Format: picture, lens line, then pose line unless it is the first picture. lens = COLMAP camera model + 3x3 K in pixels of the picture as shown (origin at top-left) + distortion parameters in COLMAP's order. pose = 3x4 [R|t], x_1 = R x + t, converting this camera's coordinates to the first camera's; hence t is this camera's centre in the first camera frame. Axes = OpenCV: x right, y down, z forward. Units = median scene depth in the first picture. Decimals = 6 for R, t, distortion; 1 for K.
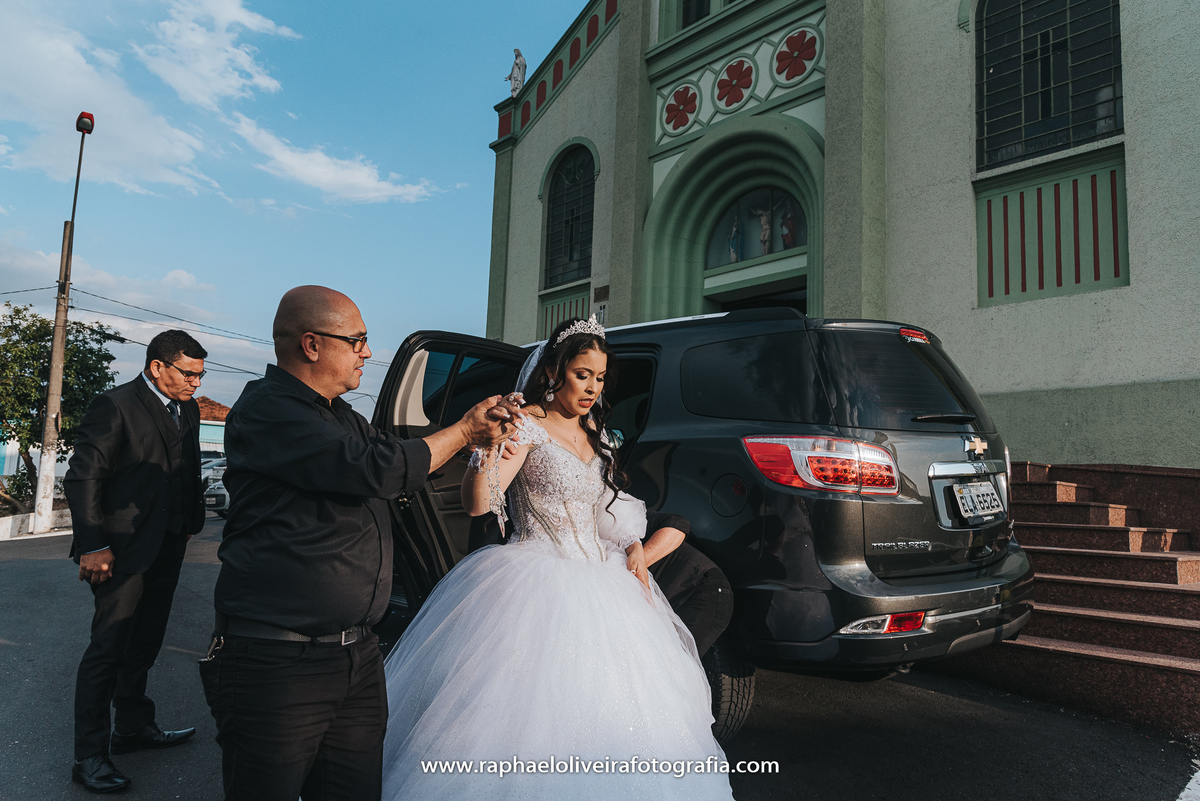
lens RADIAL K [[814.6, 0, 600.0], [0, 814.6, 400.5], [0, 0, 1]] dist [0.035215, -0.020560]
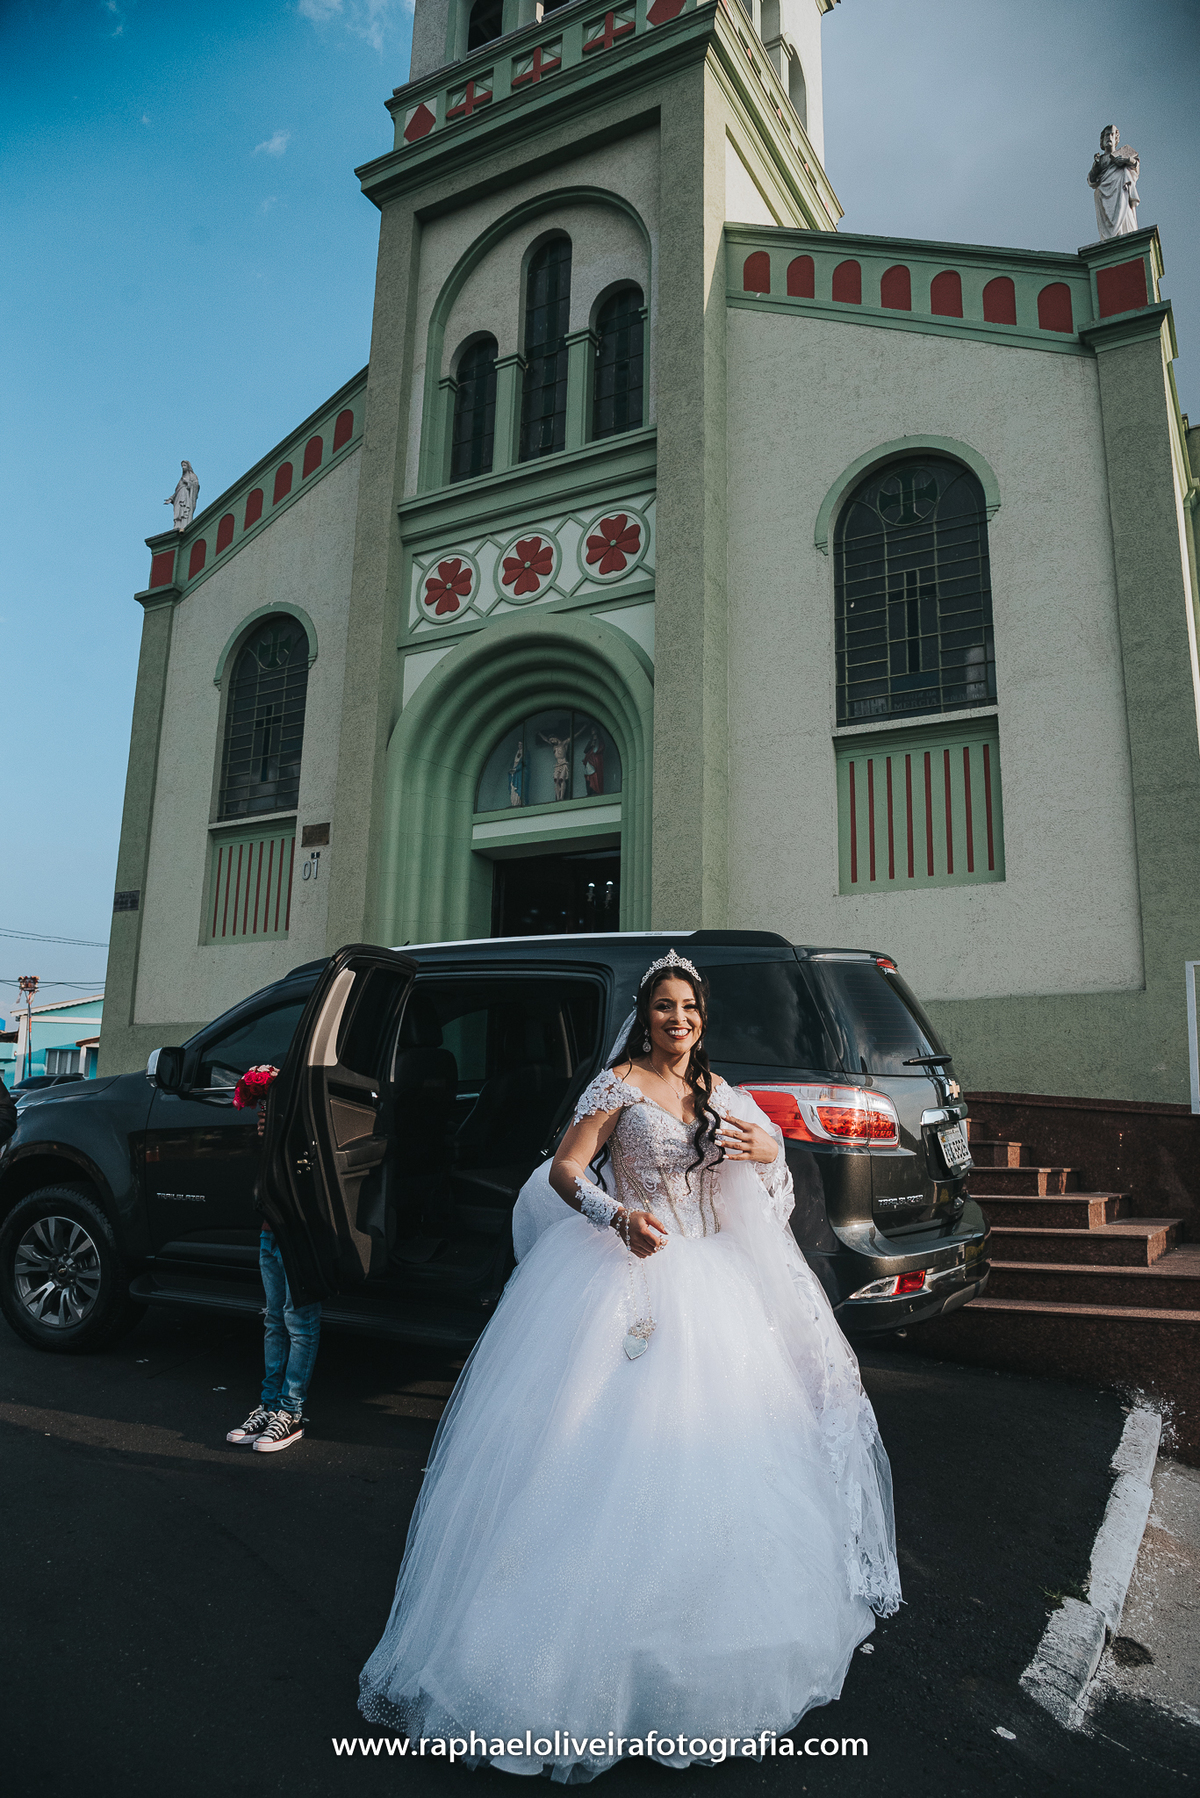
lens RADIAL K [[1265.0, 0, 600.0], [0, 1265.0, 899.0], [0, 0, 1]] dist [-0.078768, 0.001092]
pose [[0.949142, 0.044503, 0.311686, -0.115351], [-0.024853, 0.997461, -0.066738, -0.017045], [-0.313865, 0.055598, 0.947838, -0.072385]]
